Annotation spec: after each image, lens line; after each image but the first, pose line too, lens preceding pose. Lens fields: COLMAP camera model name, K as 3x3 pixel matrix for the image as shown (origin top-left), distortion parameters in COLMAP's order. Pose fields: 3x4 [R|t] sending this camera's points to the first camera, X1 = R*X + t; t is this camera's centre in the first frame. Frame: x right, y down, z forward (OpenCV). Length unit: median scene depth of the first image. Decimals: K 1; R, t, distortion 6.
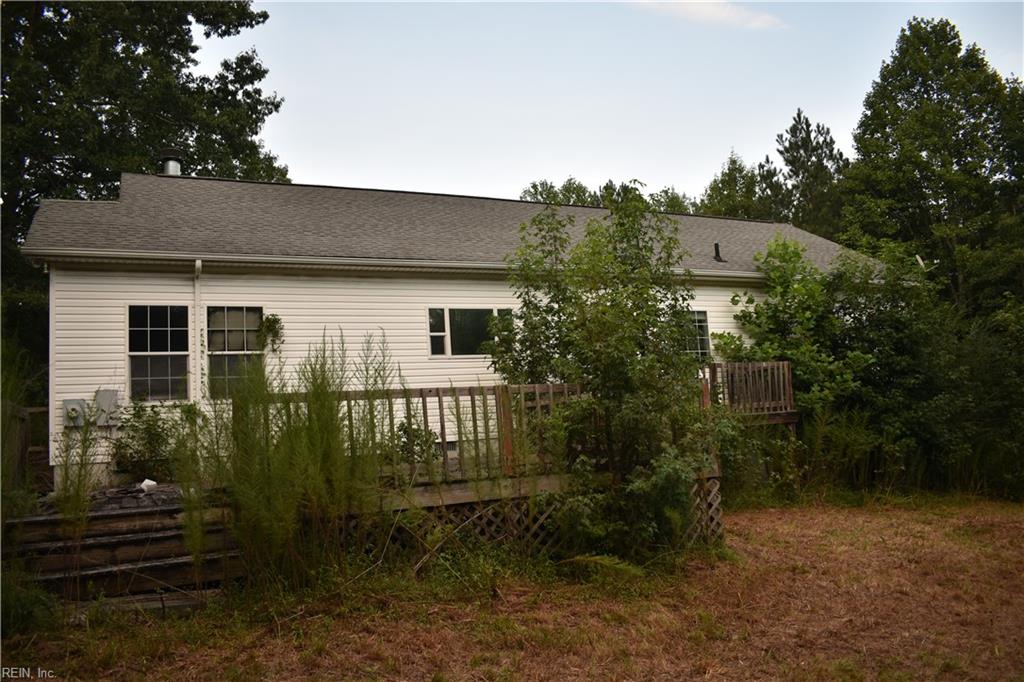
lens RADIAL K [[801.3, 0, 516.0], [0, 801.3, 343.5], [0, 0, 1]] dist [-0.091858, 0.011400]
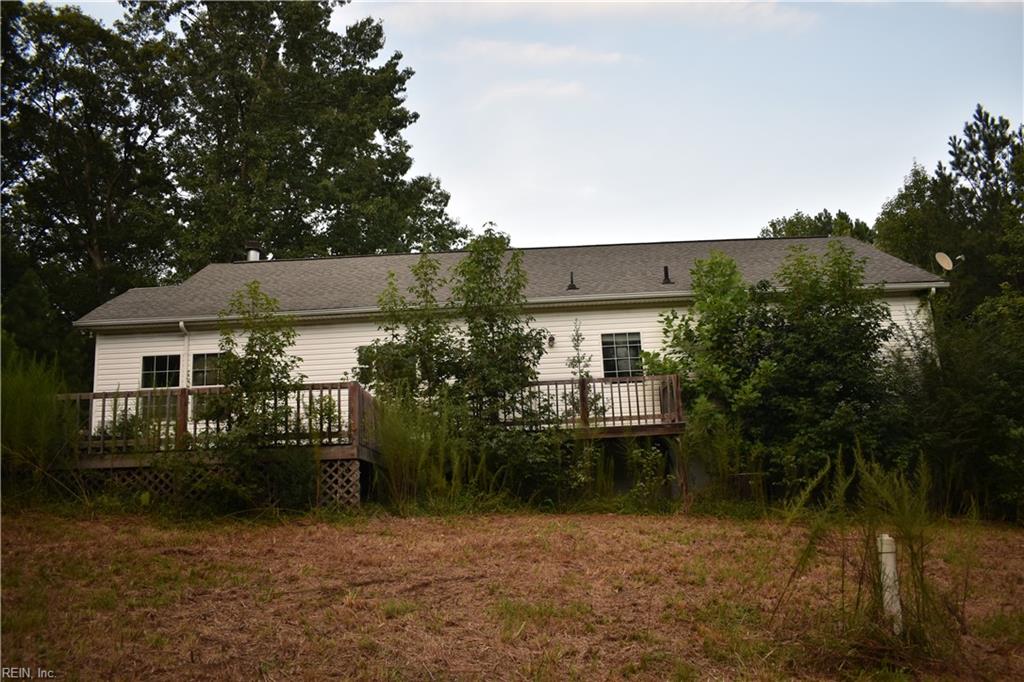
lens RADIAL K [[801.3, 0, 516.0], [0, 801.3, 343.5], [0, 0, 1]] dist [-0.091858, 0.011400]
pose [[0.901651, -0.070024, -0.426757, 0.621645], [0.039847, 0.996058, -0.079249, 0.058242], [0.430624, 0.054450, 0.900887, -0.016761]]
